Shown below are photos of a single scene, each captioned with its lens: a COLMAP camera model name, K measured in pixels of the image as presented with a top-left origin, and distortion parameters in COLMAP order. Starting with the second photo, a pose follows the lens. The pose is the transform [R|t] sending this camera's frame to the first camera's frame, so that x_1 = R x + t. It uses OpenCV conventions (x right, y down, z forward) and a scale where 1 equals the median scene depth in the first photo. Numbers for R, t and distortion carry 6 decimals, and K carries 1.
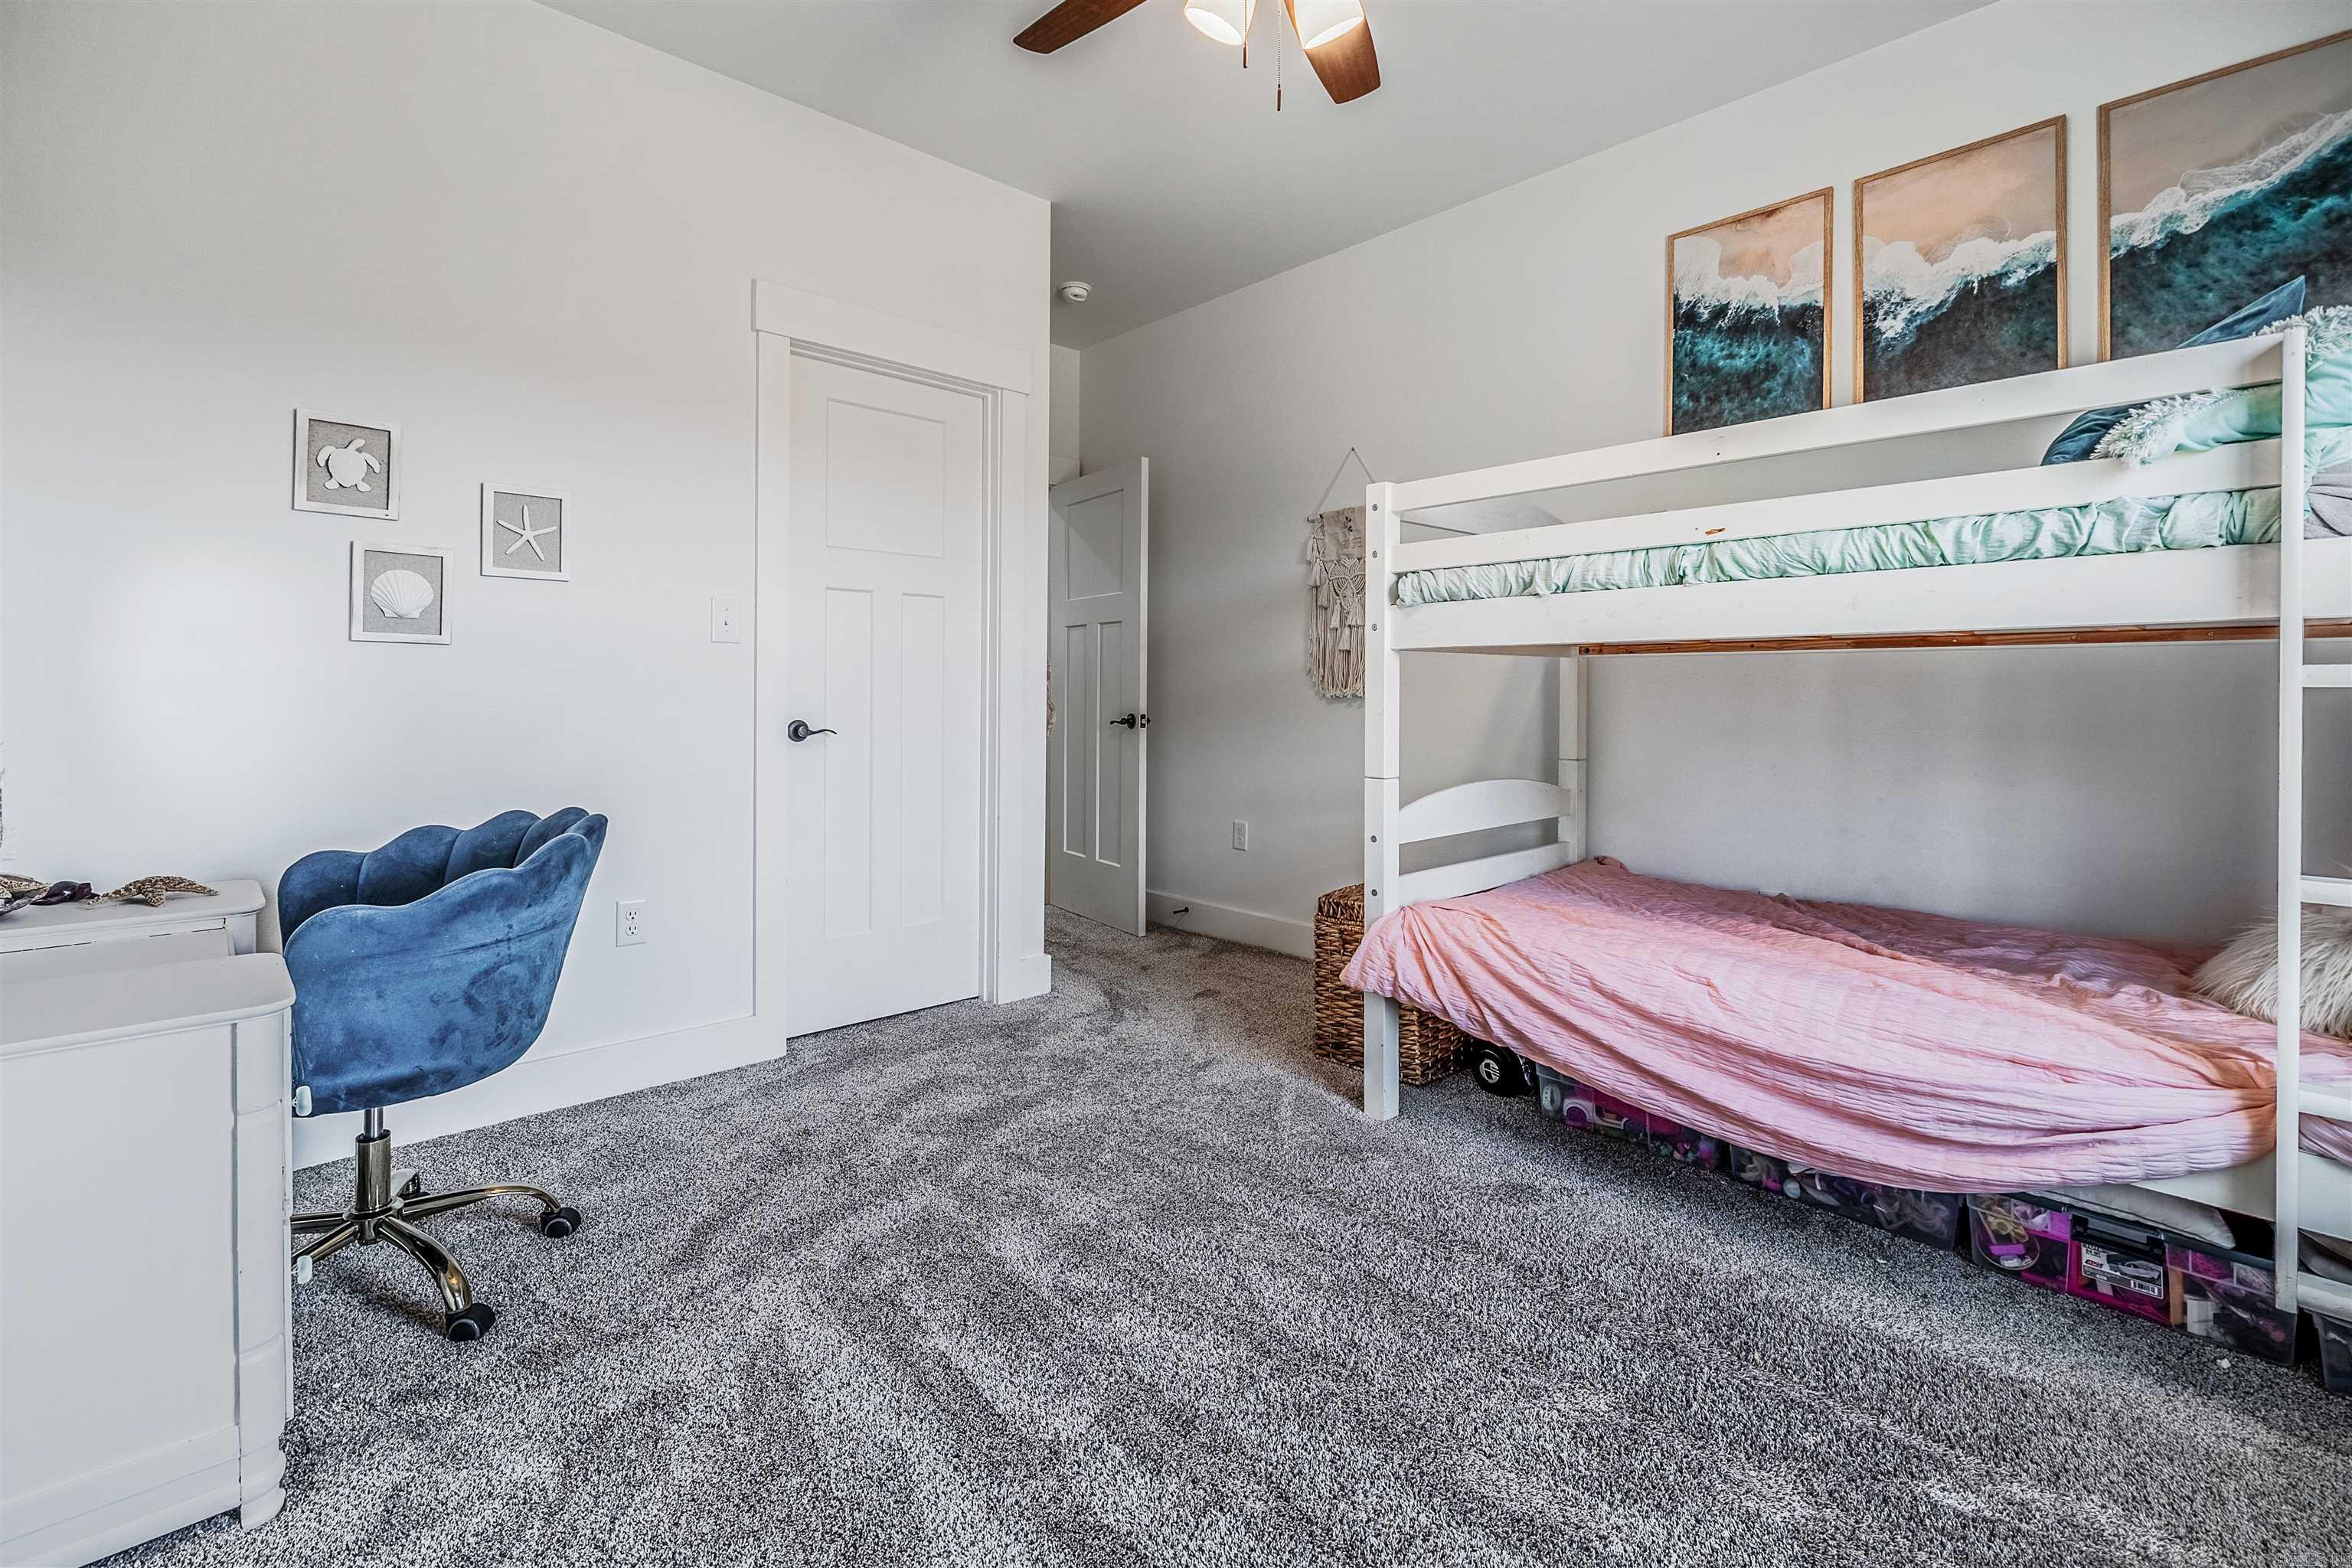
lens RADIAL K [[1067.2, 0, 1172.9], [0, 1067.2, 691.7], [0, 0, 1]] dist [-0.000209, -0.000434]
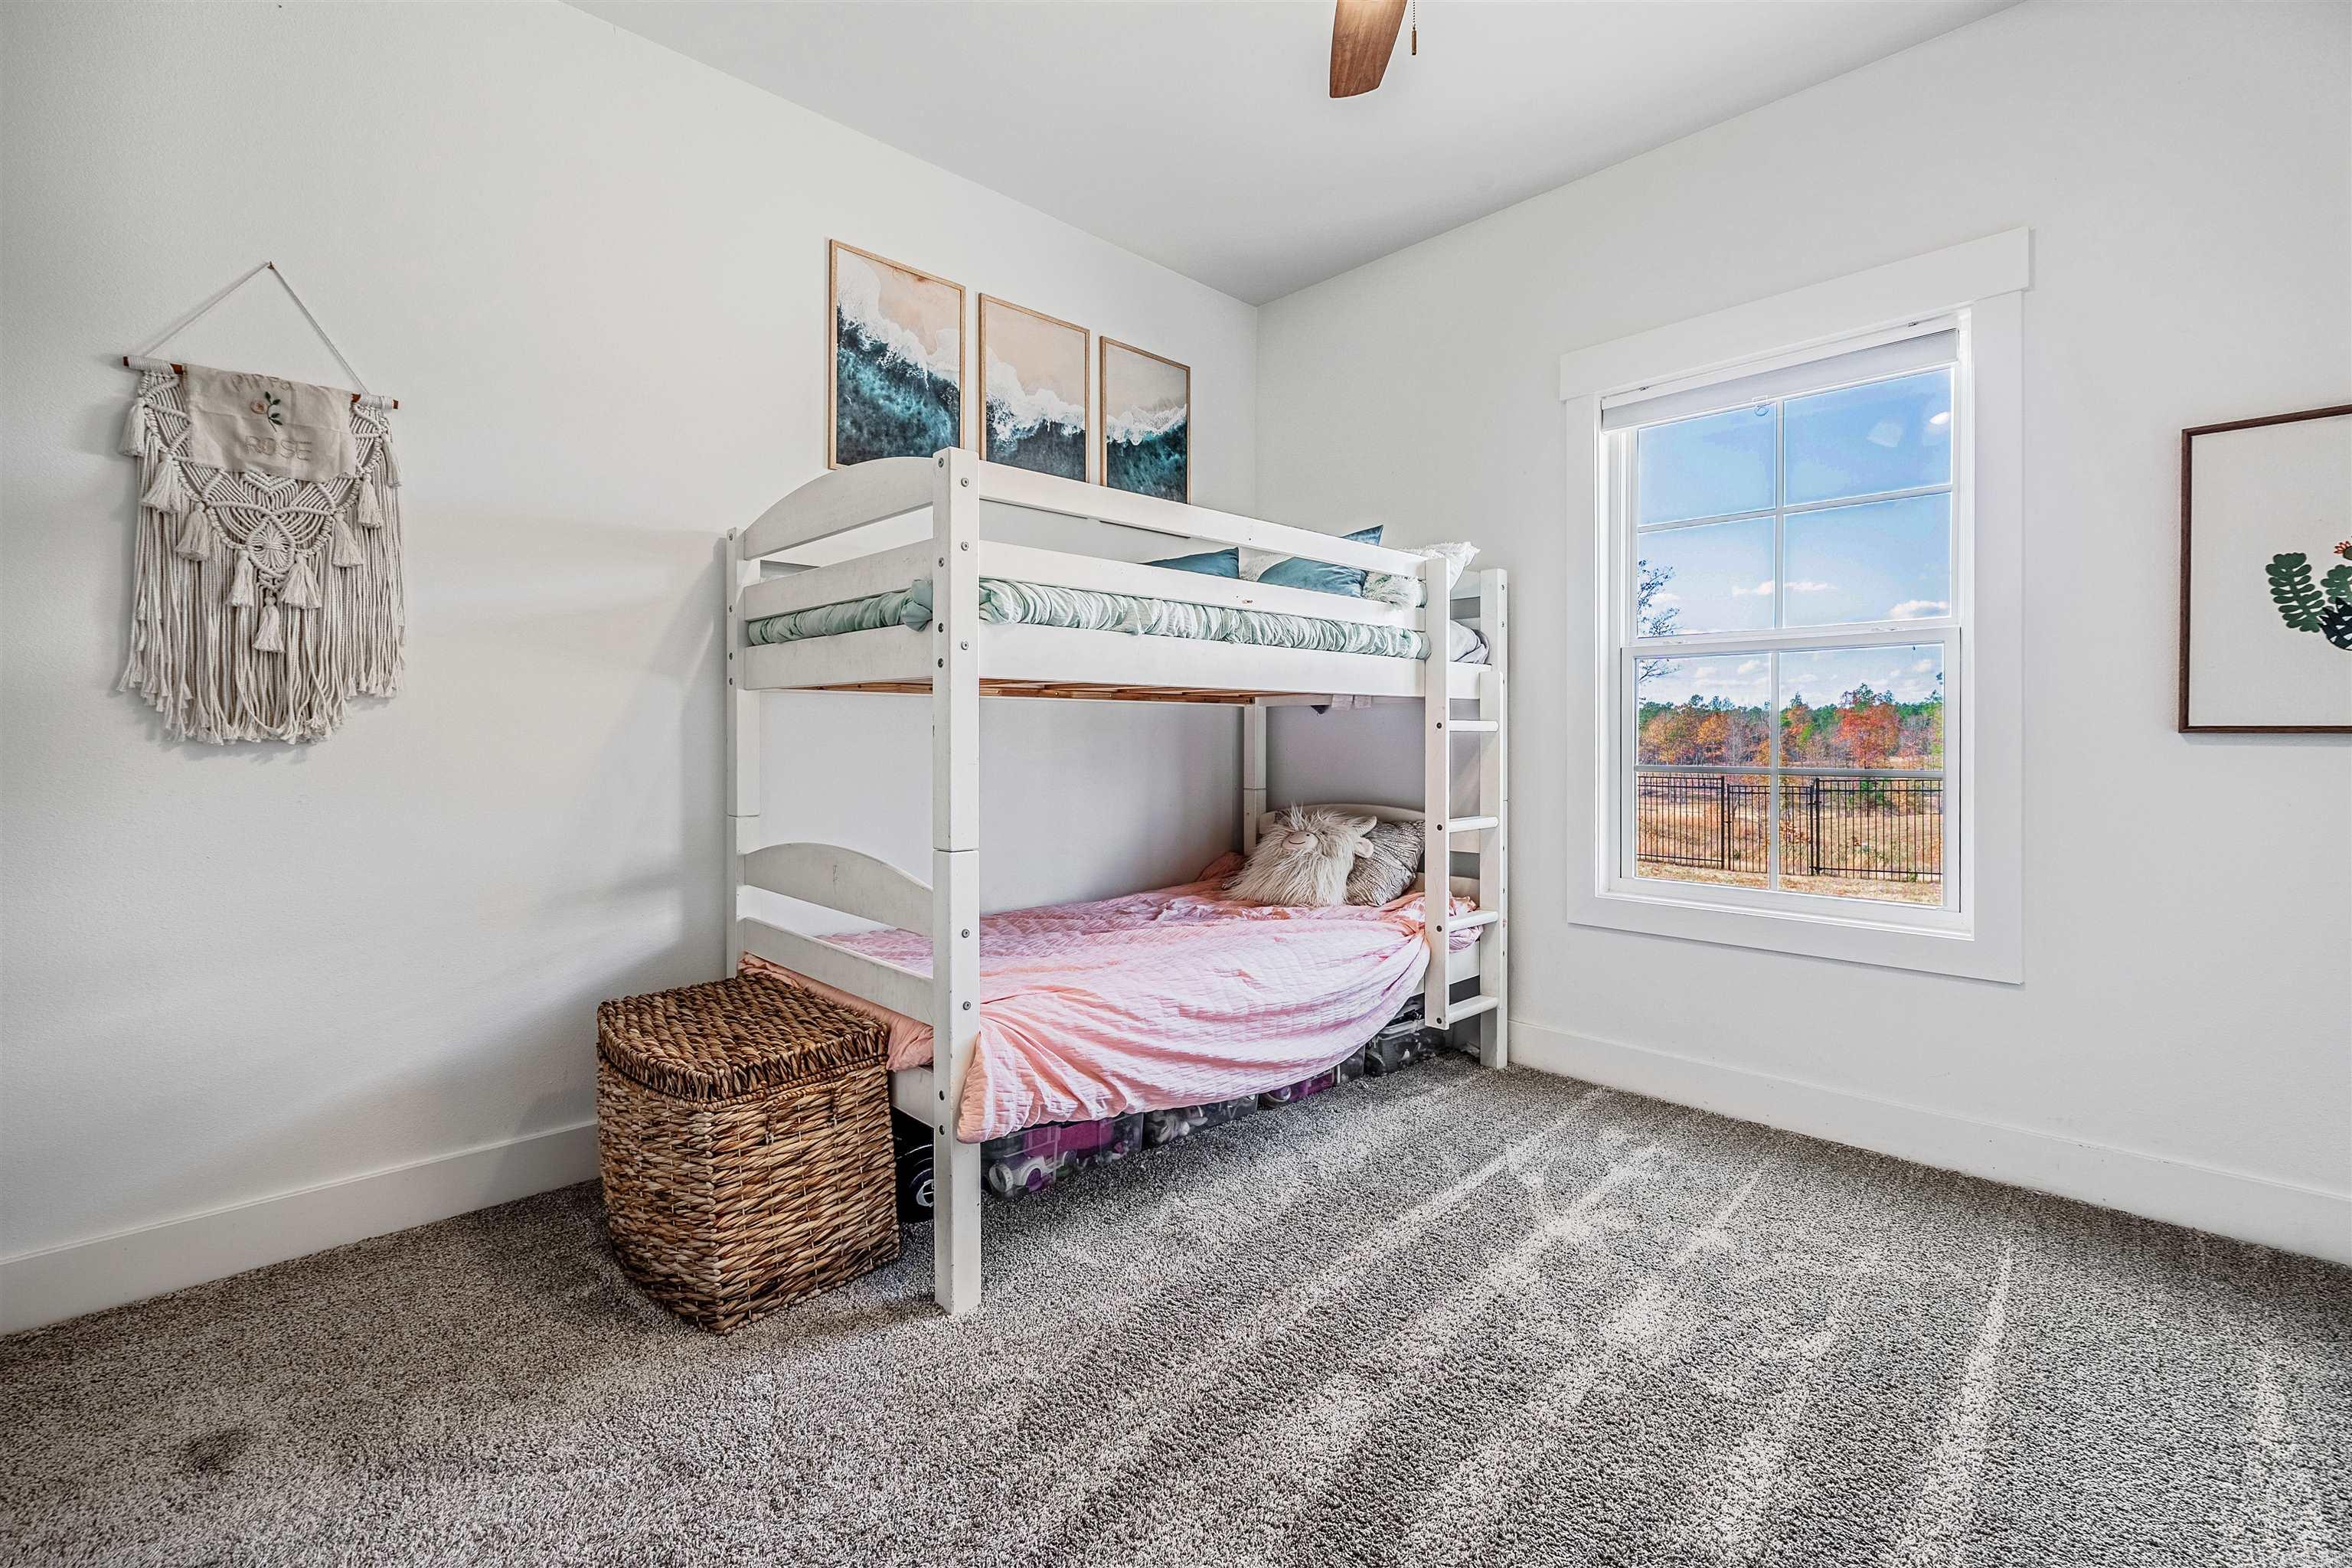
lens RADIAL K [[1003.1, 0, 1172.5], [0, 1003.1, 738.1], [0, 0, 1]] dist [-0.001471, 0.000100]
pose [[-0.015517, -0.009821, 0.999831, -0.487447], [-0.001155, 0.999951, 0.009805, -0.003889], [-0.999879, -0.001002, -0.015528, 0.843189]]
